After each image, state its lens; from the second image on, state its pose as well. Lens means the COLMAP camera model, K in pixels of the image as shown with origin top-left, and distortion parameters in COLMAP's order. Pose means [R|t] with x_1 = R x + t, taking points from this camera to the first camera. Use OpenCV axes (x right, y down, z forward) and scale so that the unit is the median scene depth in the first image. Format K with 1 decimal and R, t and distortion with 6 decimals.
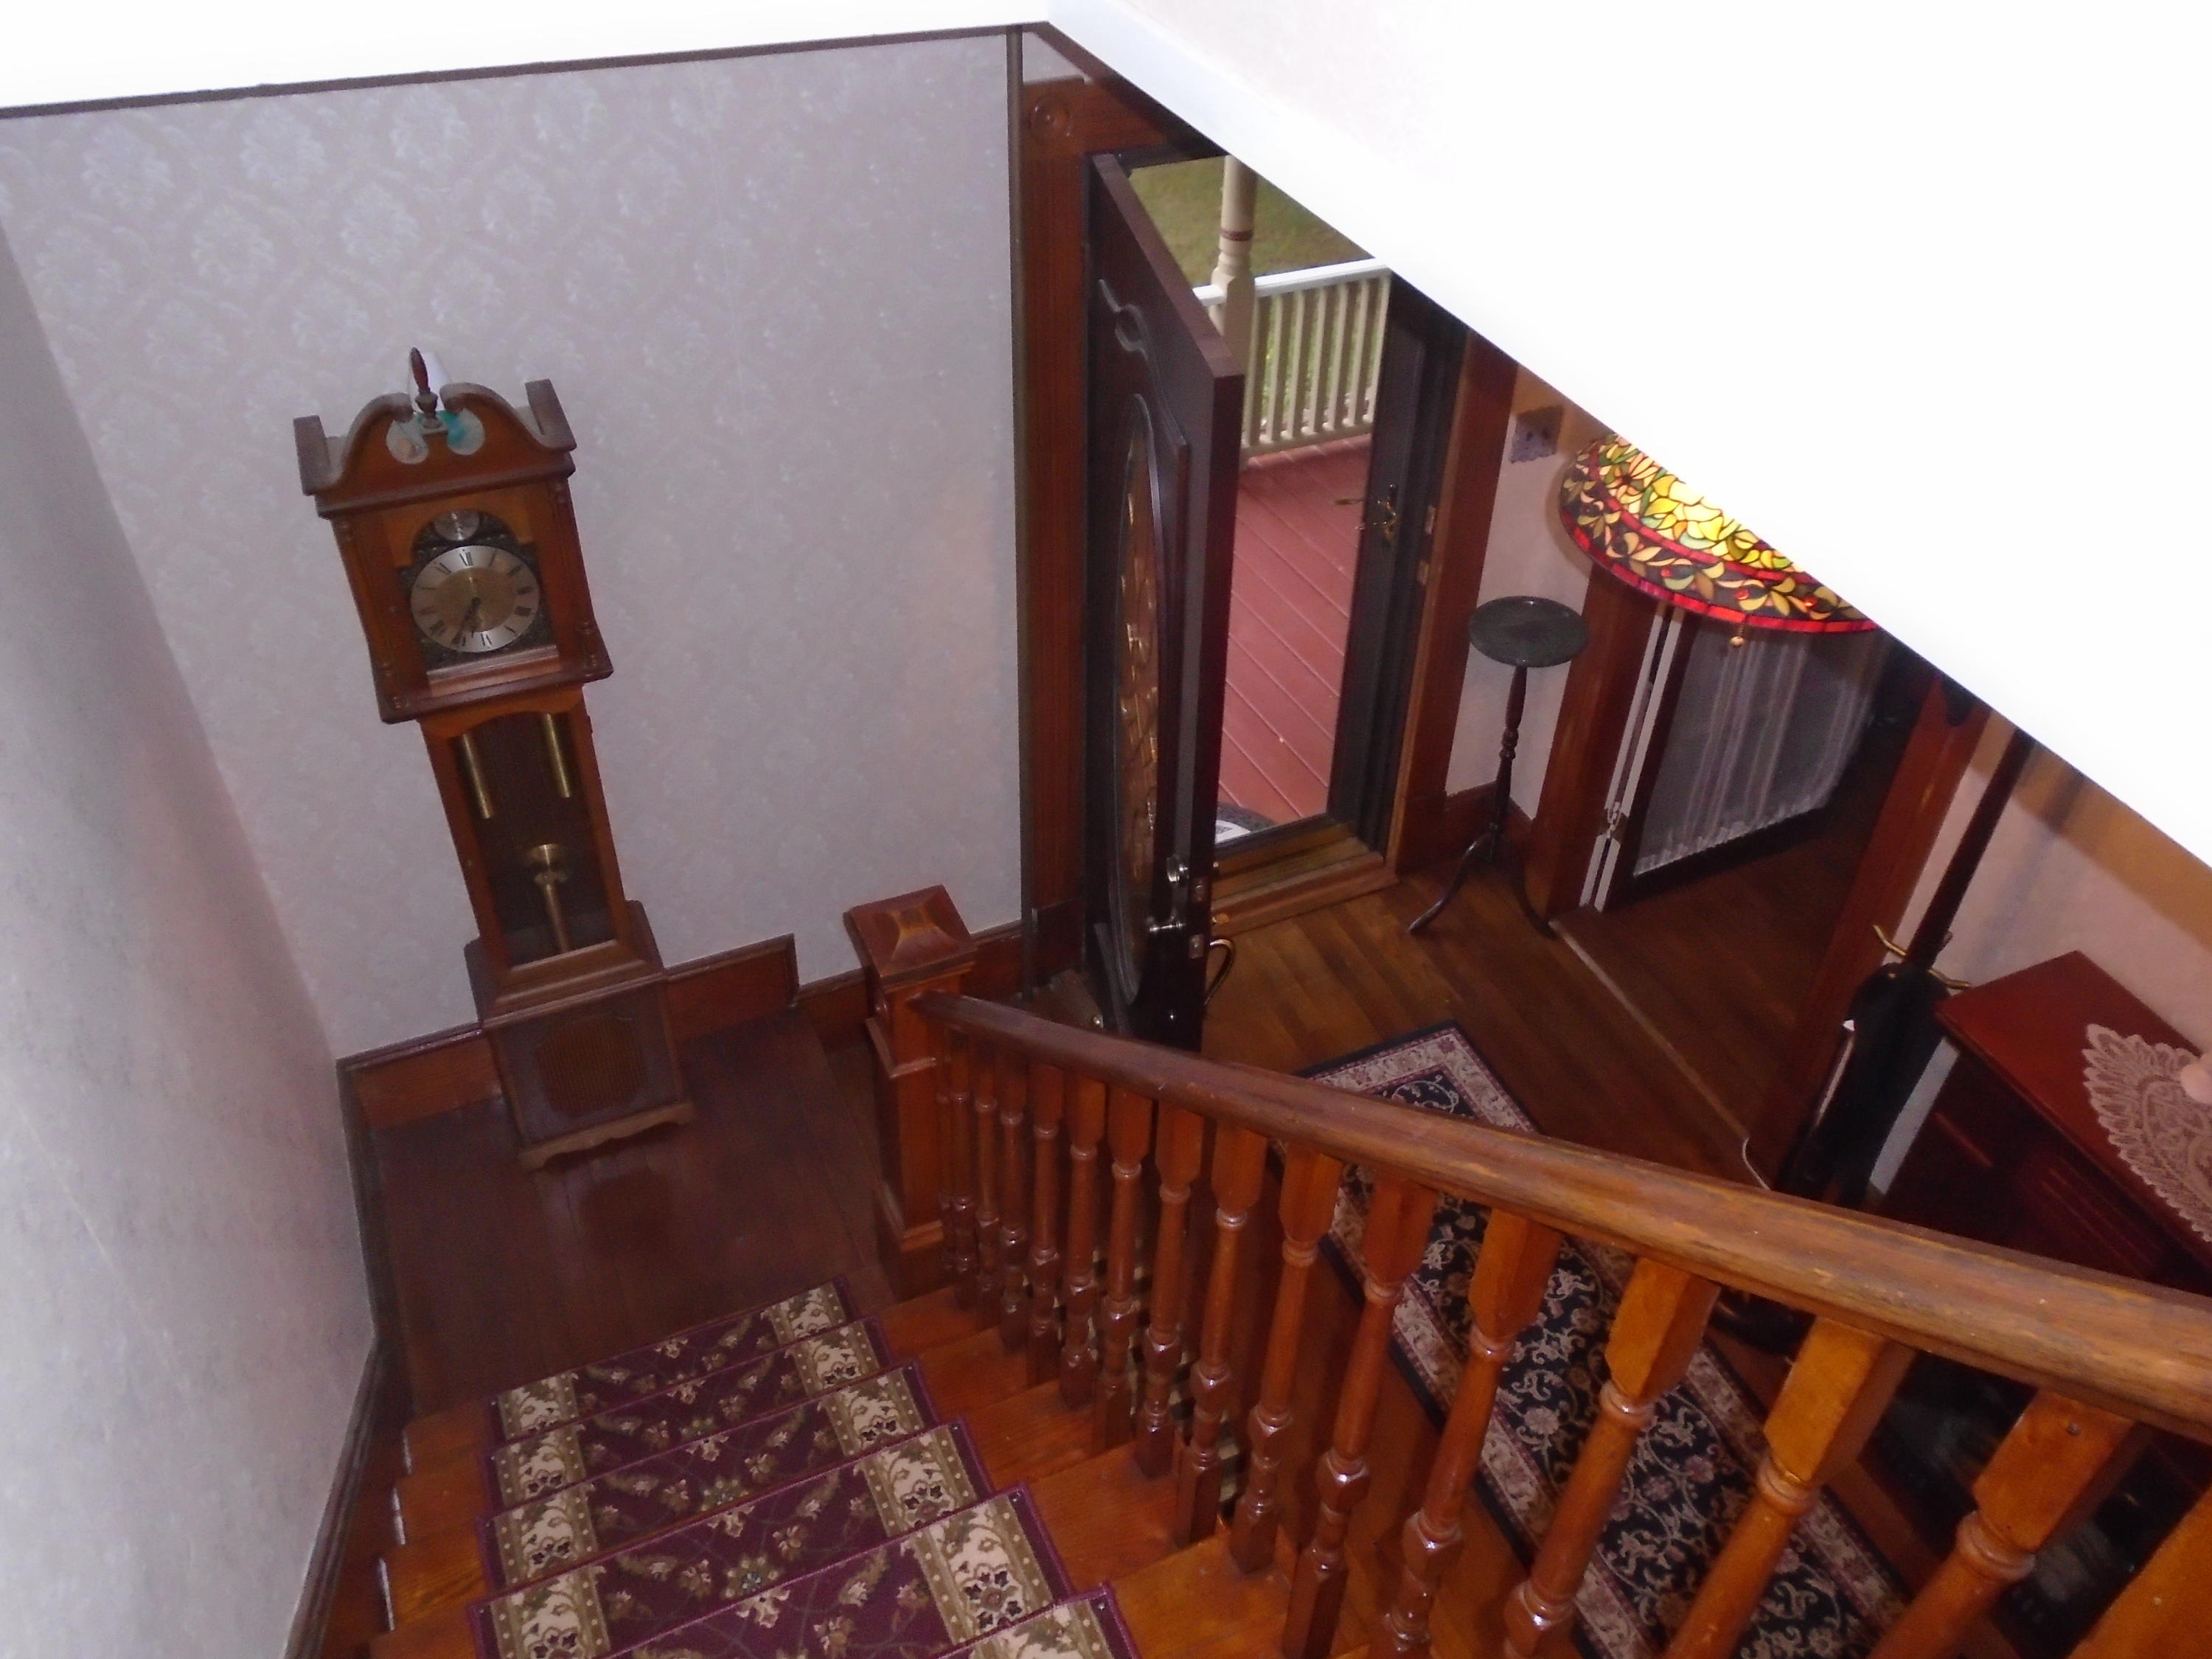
lens RADIAL K [[1711.5, 0, 1103.2], [0, 1711.5, 834.6], [0, 0, 1]] dist [-0.012354, 0.003107]
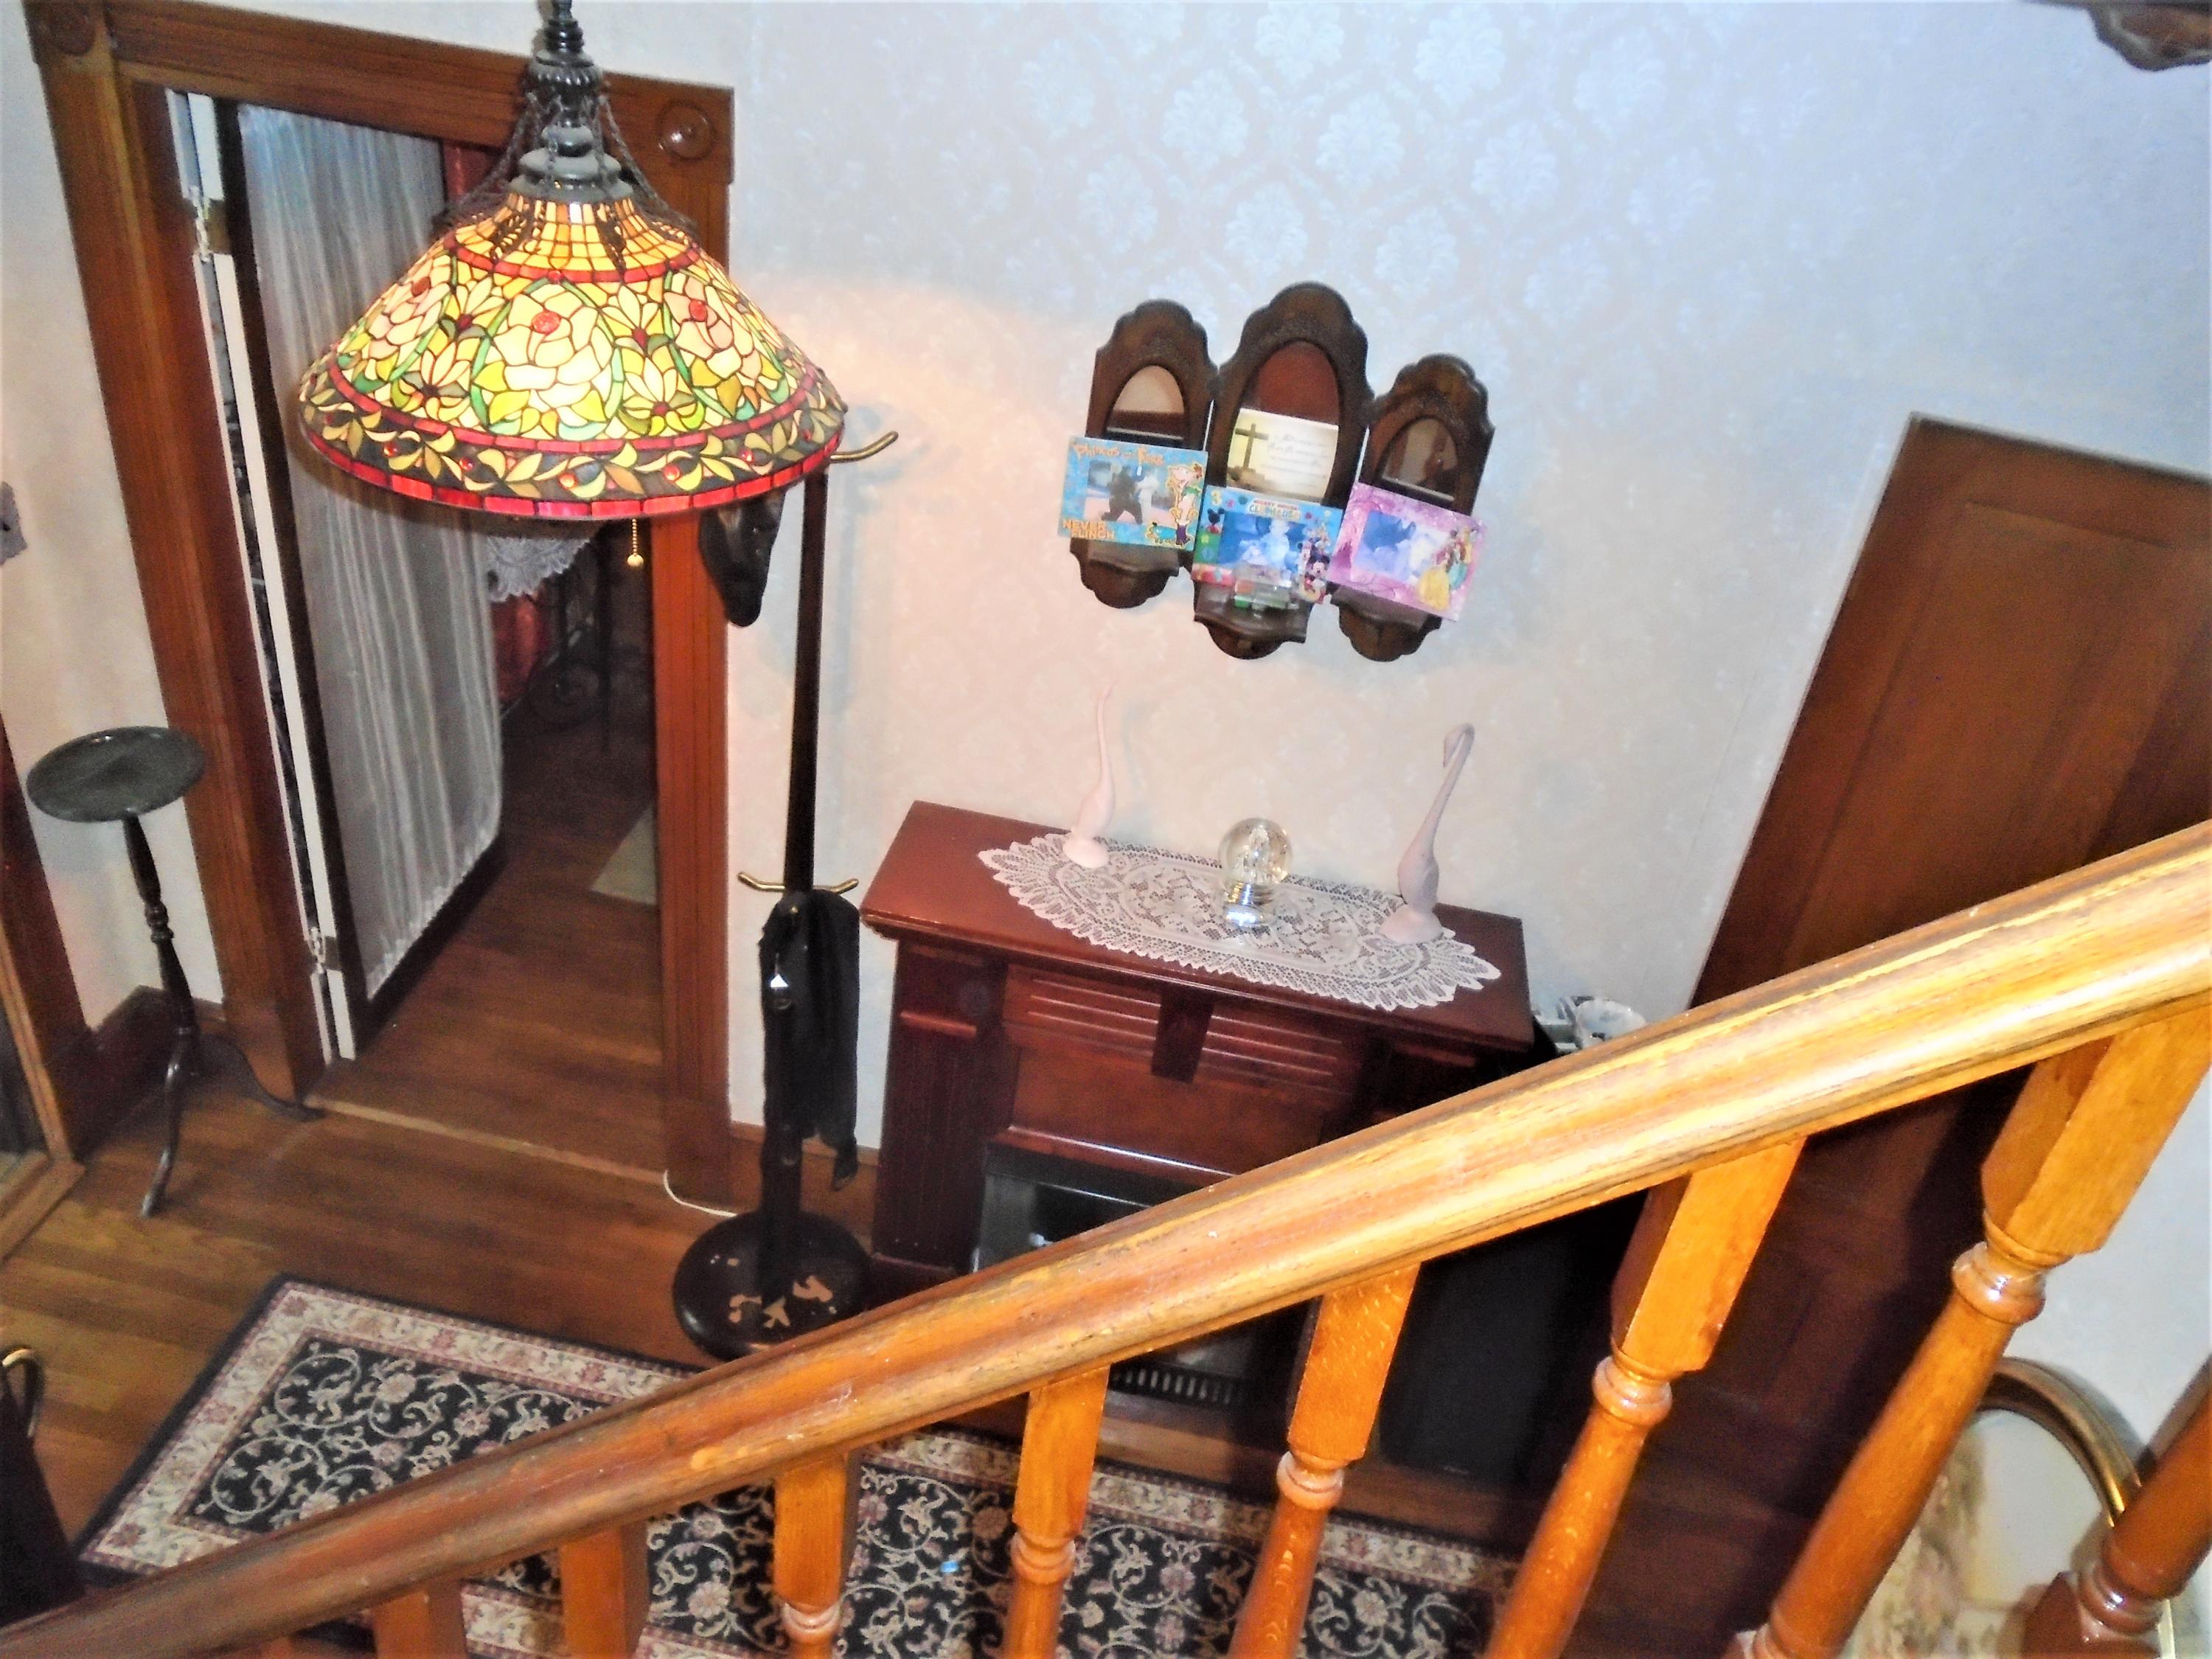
lens RADIAL K [[1711.5, 0, 1106.0], [0, 1711.5, 825.8], [0, 0, 1]] dist [-0.012354, 0.003107]
pose [[0.540872, -0.413643, 0.732364, -0.102373], [0.456914, 0.875535, 0.157062, -0.025309], [-0.706178, 0.249677, 0.662551, 0.289324]]
